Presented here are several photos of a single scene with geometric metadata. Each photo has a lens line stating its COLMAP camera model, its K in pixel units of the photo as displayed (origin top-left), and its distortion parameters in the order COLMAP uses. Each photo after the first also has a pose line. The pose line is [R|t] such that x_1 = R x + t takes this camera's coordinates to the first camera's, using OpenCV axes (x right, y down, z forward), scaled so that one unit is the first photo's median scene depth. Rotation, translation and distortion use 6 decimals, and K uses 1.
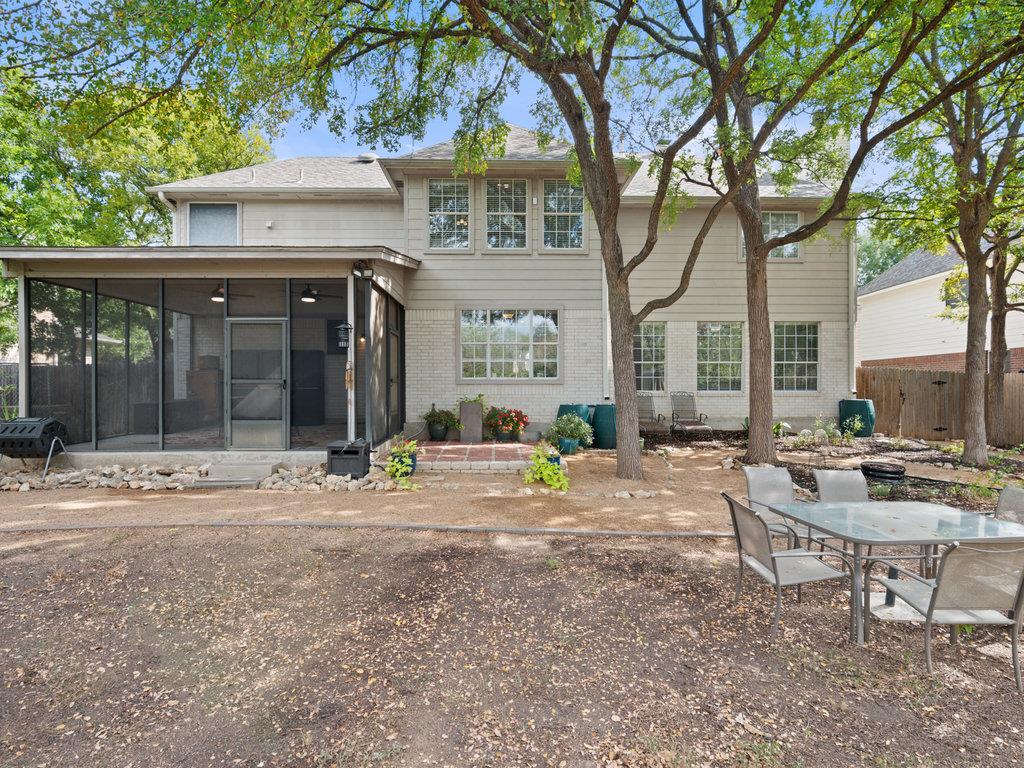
lens RADIAL K [[514.6, 0, 512.0], [0, 514.6, 384.0], [0, 0, 1]] dist [0.001405, 0.000453]
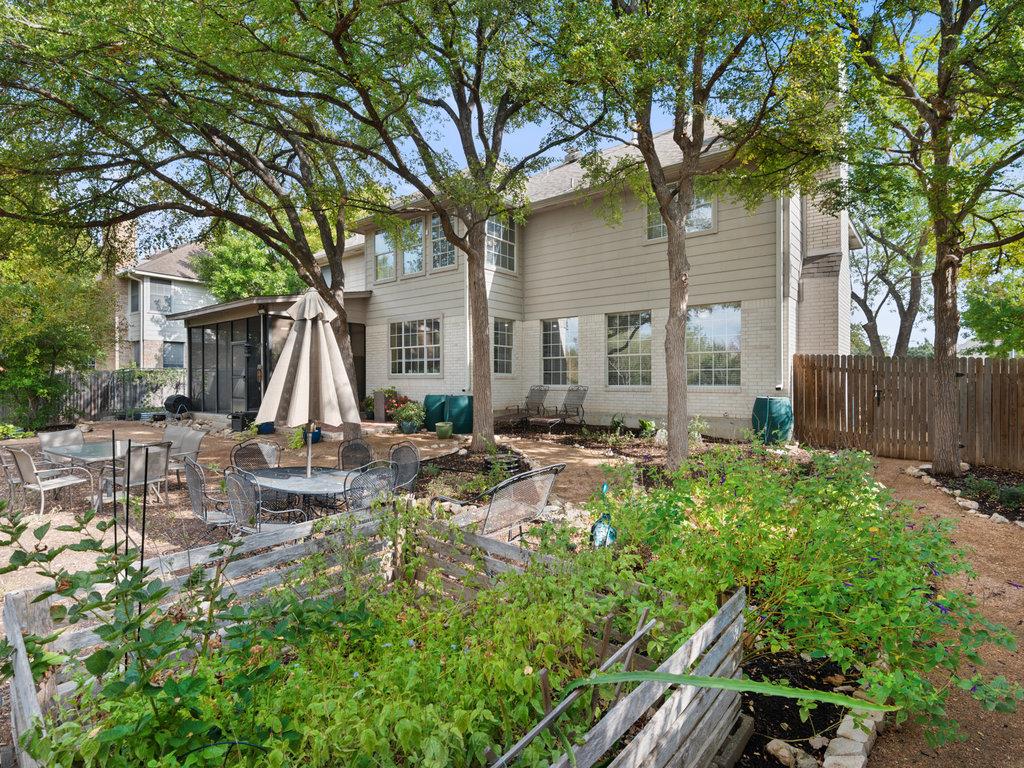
lens RADIAL K [[525.2, 0, 512.0], [0, 525.2, 384.0], [0, 0, 1]] dist [0.002607, 0.000678]
pose [[0.763722, 0.004539, -0.645530, 1.098075], [0.002185, 0.999951, 0.009615, 0.001695], [0.645542, -0.008754, 0.763674, 0.165000]]
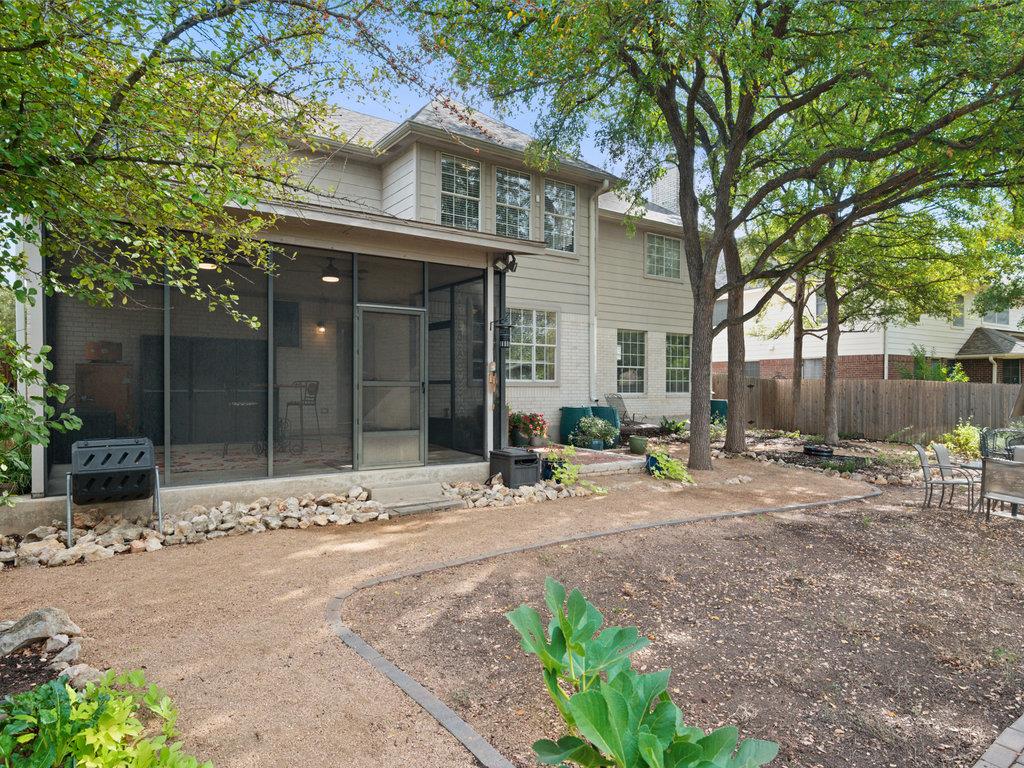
lens RADIAL K [[603.1, 0, 512.0], [0, 603.1, 384.0], [0, 0, 1]] dist [-0.001566, -0.000482]
pose [[0.838612, 0.004676, 0.544710, -0.659497], [-0.005533, 0.999985, -0.000065, -0.004318], [-0.544702, -0.002959, 0.838625, 0.071291]]
